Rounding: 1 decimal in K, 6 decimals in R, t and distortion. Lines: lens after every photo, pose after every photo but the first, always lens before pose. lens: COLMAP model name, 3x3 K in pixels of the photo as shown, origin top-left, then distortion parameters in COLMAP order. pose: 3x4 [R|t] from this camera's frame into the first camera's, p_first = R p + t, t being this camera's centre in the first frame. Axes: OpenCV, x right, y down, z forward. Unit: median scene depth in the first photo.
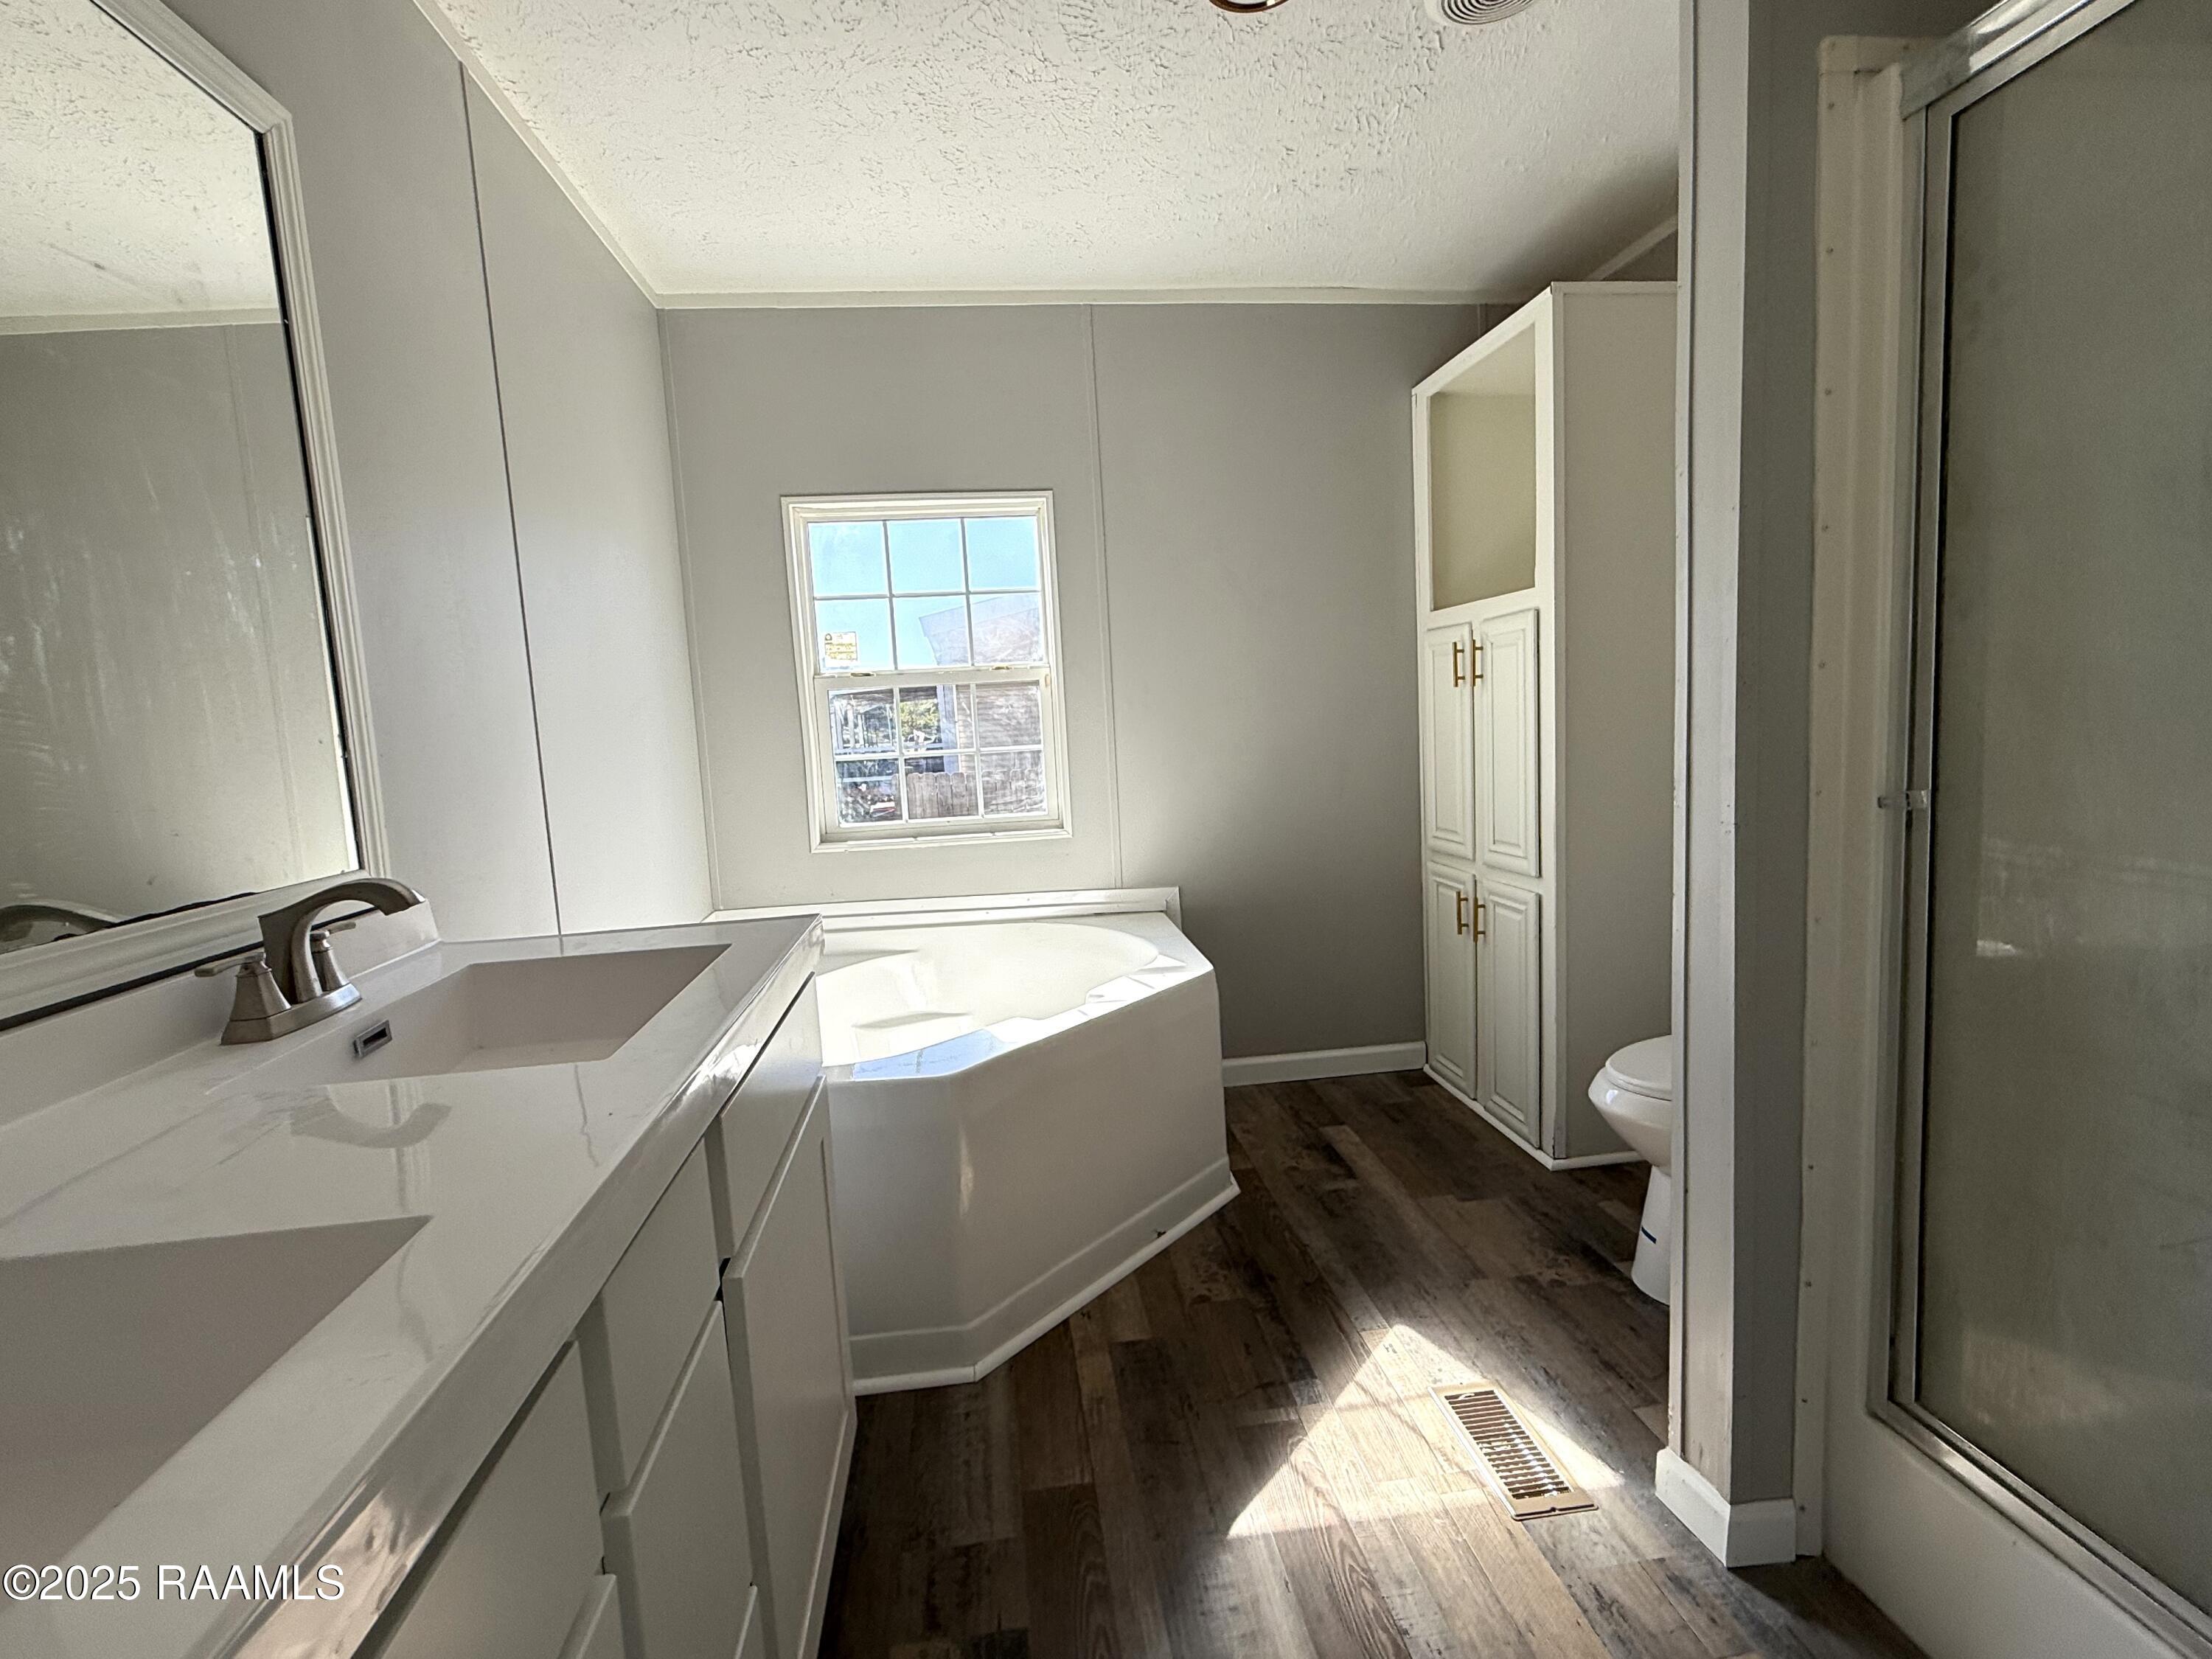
lens RADIAL K [[1042.9, 0, 1109.6], [0, 1042.9, 829.3], [0, 0, 1]] dist [-0.000777, -0.000531]
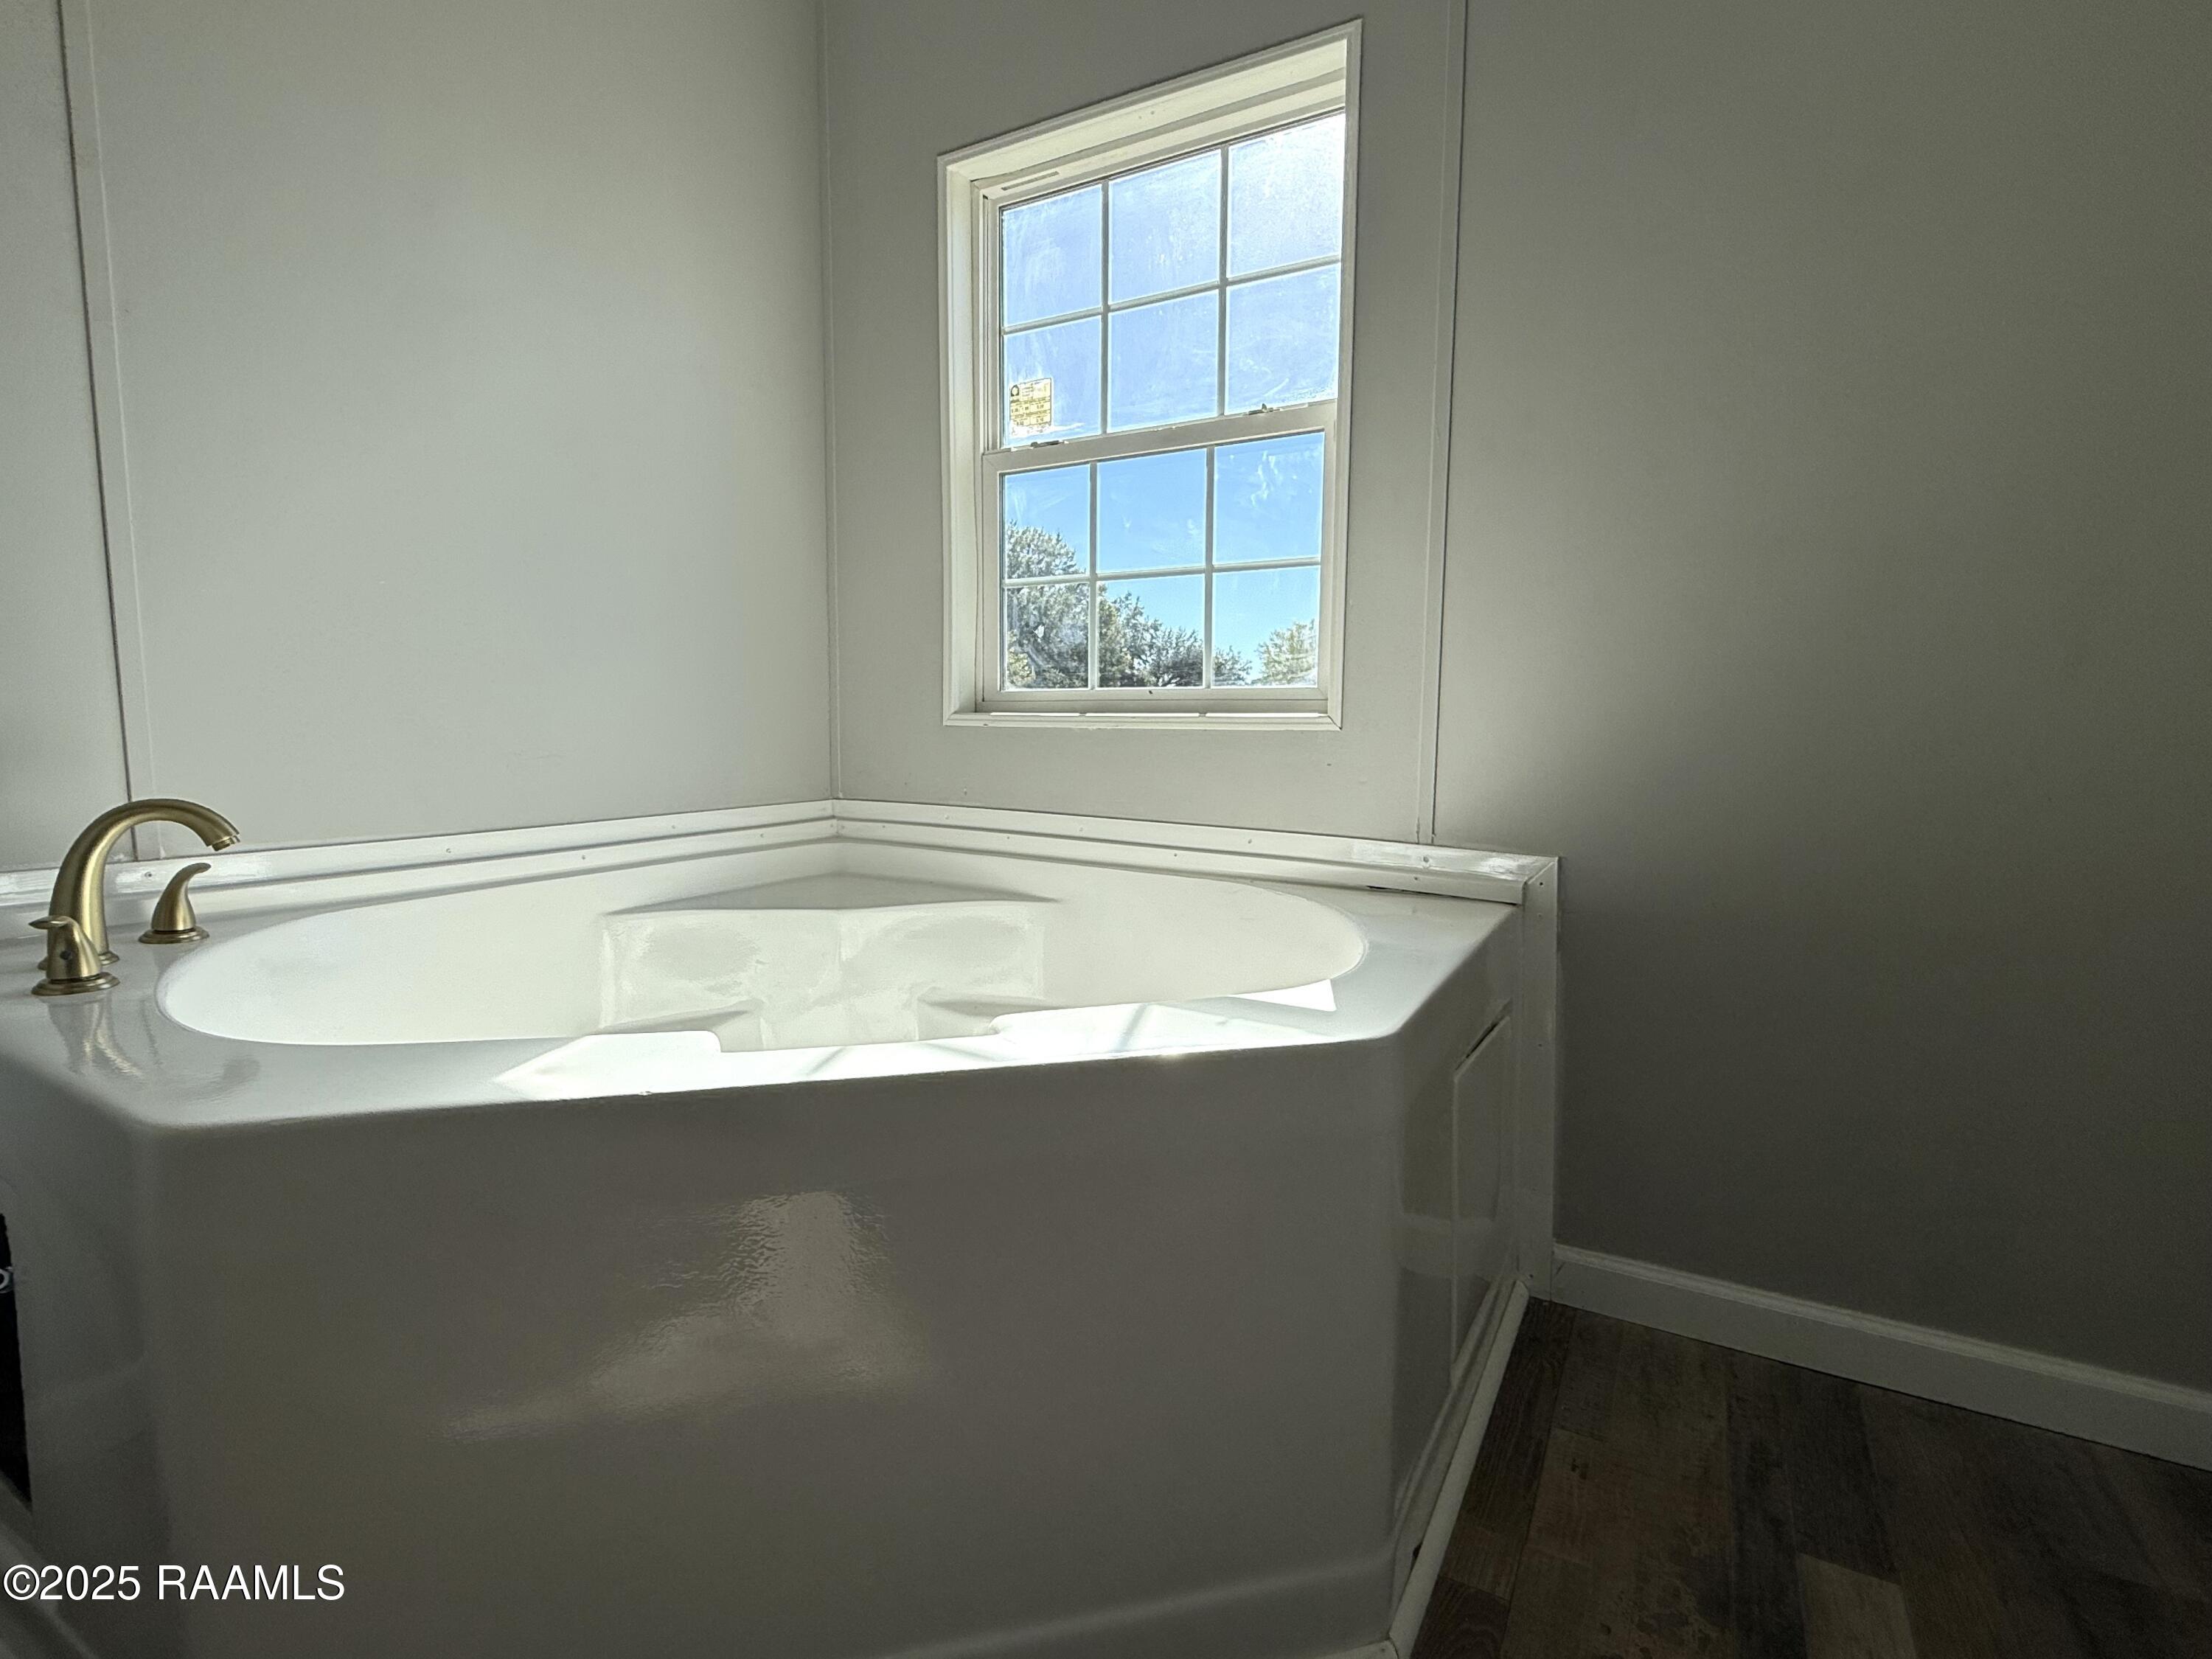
lens RADIAL K [[1042.9, 0, 1102.3], [0, 1042.9, 823.4], [0, 0, 1]] dist [-0.000777, -0.000531]
pose [[0.799430, 0.114878, -0.589674, 0.179792], [-0.114059, 0.992717, 0.038765, 0.047268], [0.589833, 0.036268, 0.806711, 0.525557]]
